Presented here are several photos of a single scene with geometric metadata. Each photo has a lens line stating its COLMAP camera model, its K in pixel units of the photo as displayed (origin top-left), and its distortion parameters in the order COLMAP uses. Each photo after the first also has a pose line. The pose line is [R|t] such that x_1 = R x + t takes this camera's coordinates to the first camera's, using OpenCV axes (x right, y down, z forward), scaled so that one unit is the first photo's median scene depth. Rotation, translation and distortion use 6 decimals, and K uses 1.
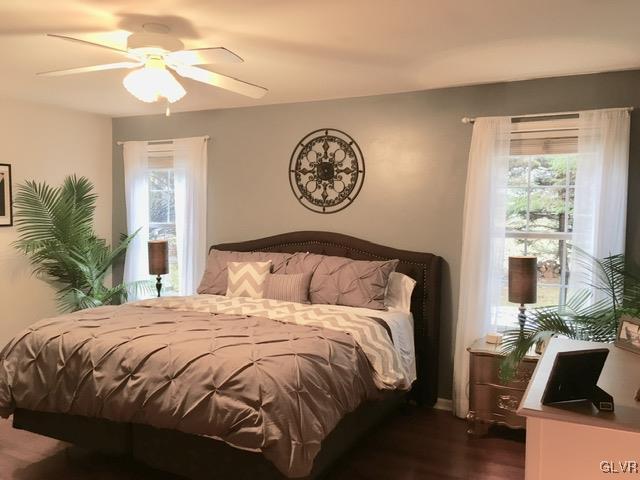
lens RADIAL K [[542.6, 0, 320.4], [0, 542.6, 241.2], [0, 0, 1]] dist [0.062362, -0.075639]
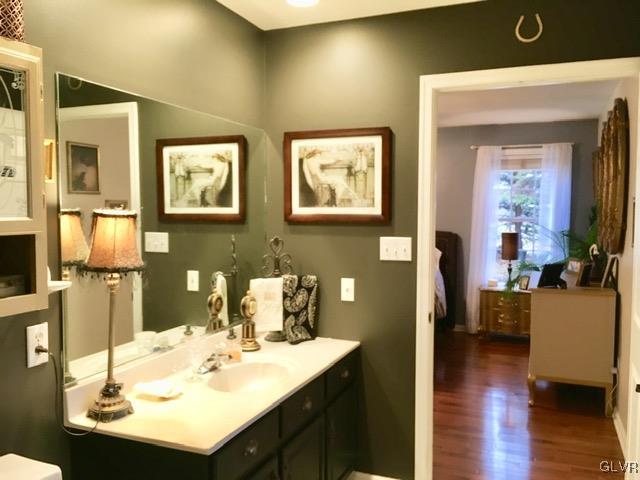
lens RADIAL K [[542.6, 0, 319.7], [0, 542.6, 239.2], [0, 0, 1]] dist [0.062362, -0.075639]
pose [[0.996697, 0.001583, 0.081199, -0.317538], [0.000234, 0.999750, -0.022368, 0.082970], [-0.081214, 0.022313, 0.996447, -0.559621]]
